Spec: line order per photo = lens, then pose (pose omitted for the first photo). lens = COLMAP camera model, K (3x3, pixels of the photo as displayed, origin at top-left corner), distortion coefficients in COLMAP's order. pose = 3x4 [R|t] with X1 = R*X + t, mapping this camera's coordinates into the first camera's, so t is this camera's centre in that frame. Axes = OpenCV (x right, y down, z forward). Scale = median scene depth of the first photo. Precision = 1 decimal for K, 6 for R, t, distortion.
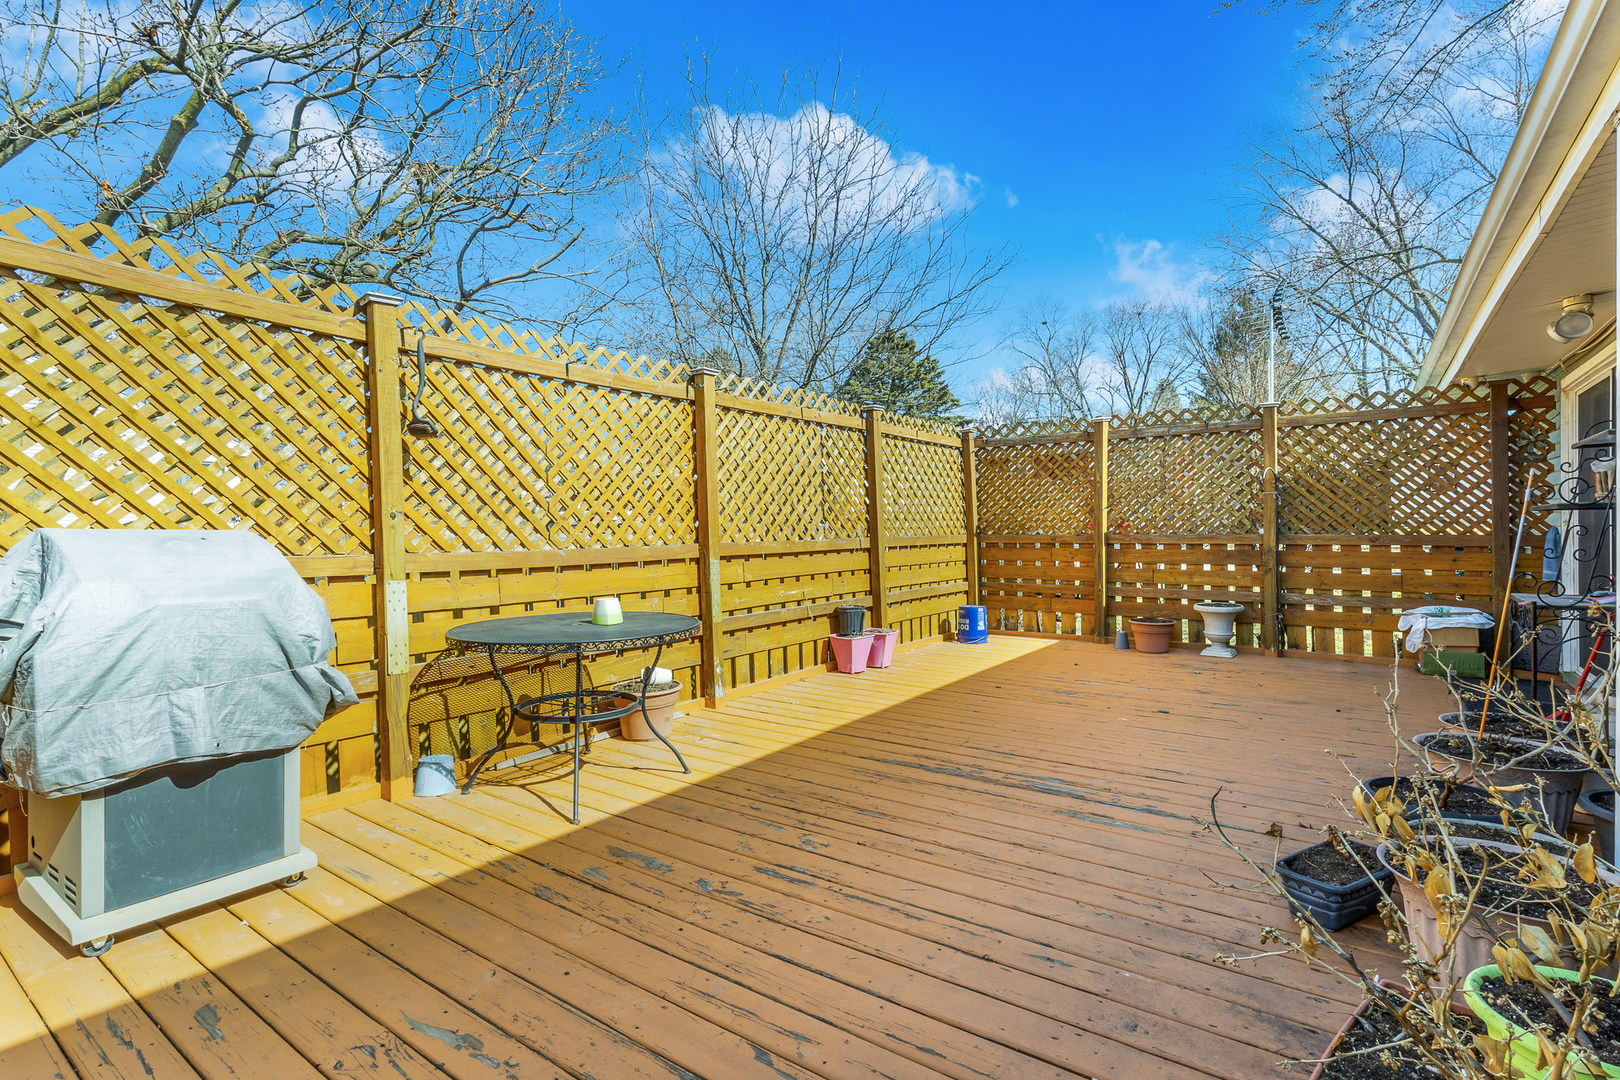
lens RADIAL K [[775.8, 0, 811.7], [0, 775.8, 546.3], [0, 0, 1]] dist [-0.003100, 0.001211]
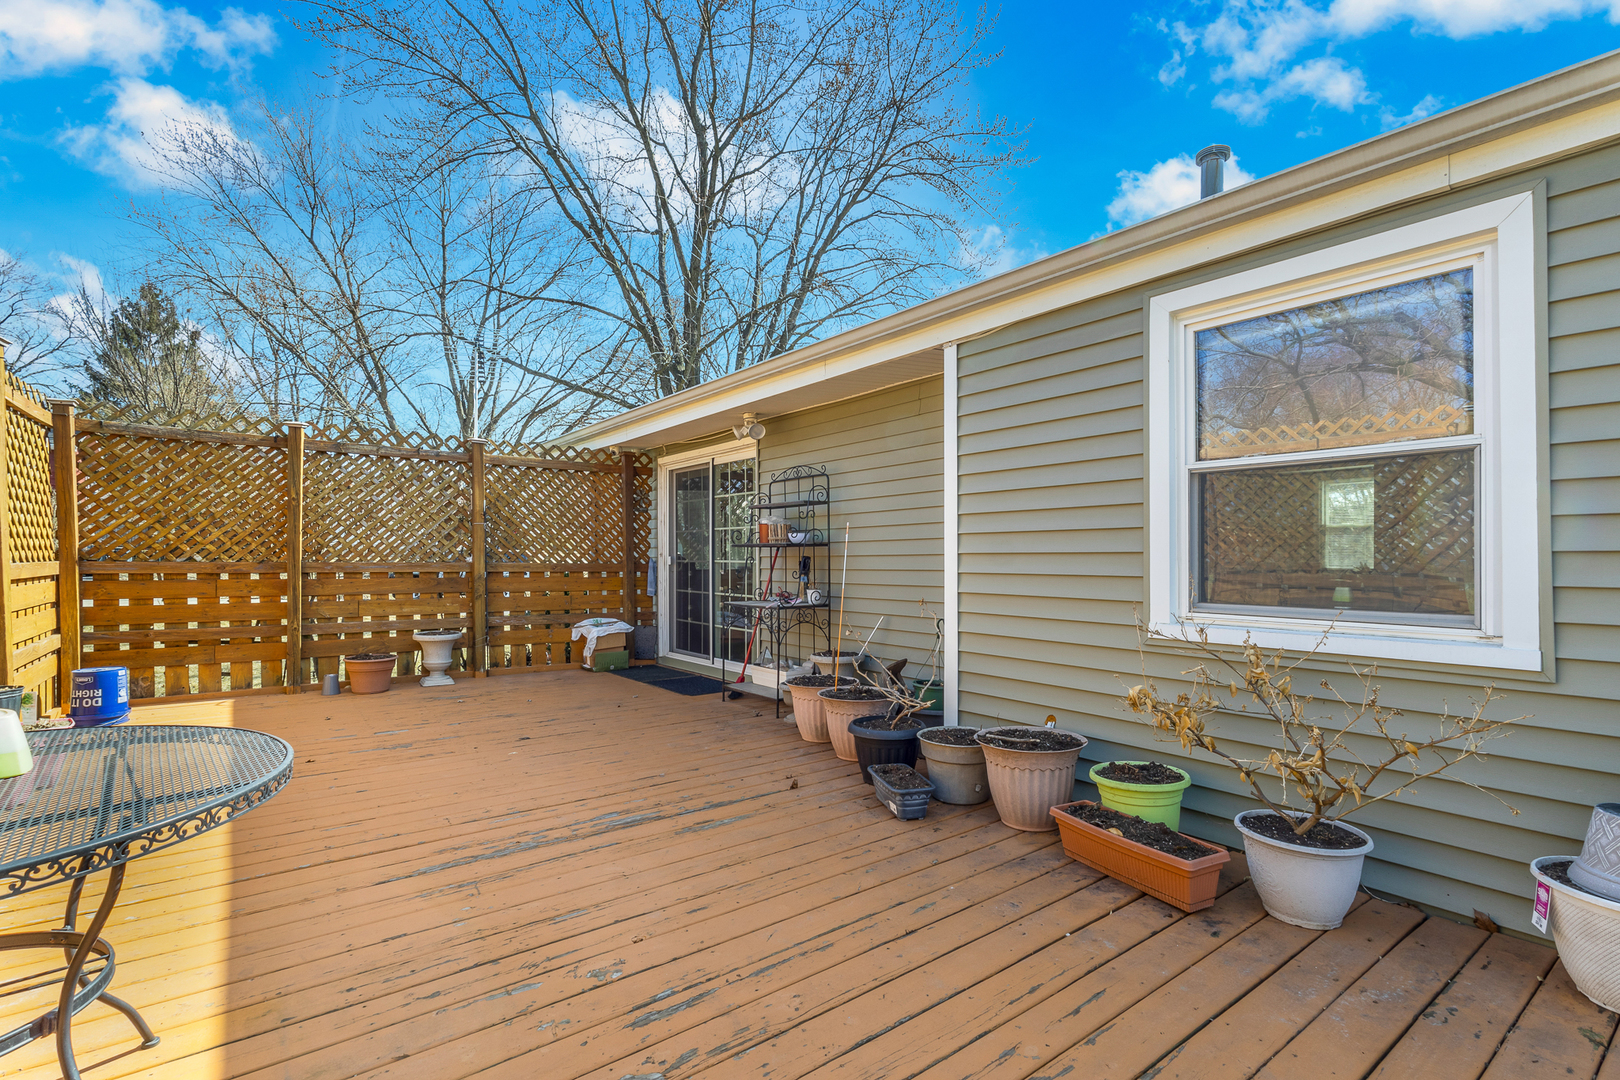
lens RADIAL K [[794.3, 0, 772.3], [0, 794.3, 547.0], [0, 0, 1]] dist [0.001241, 0.000670]
pose [[0.283838, 0.022083, 0.958618, -0.505431], [0.014026, 0.999532, -0.027179, -0.001611], [-0.958770, 0.021160, 0.283395, 0.449016]]
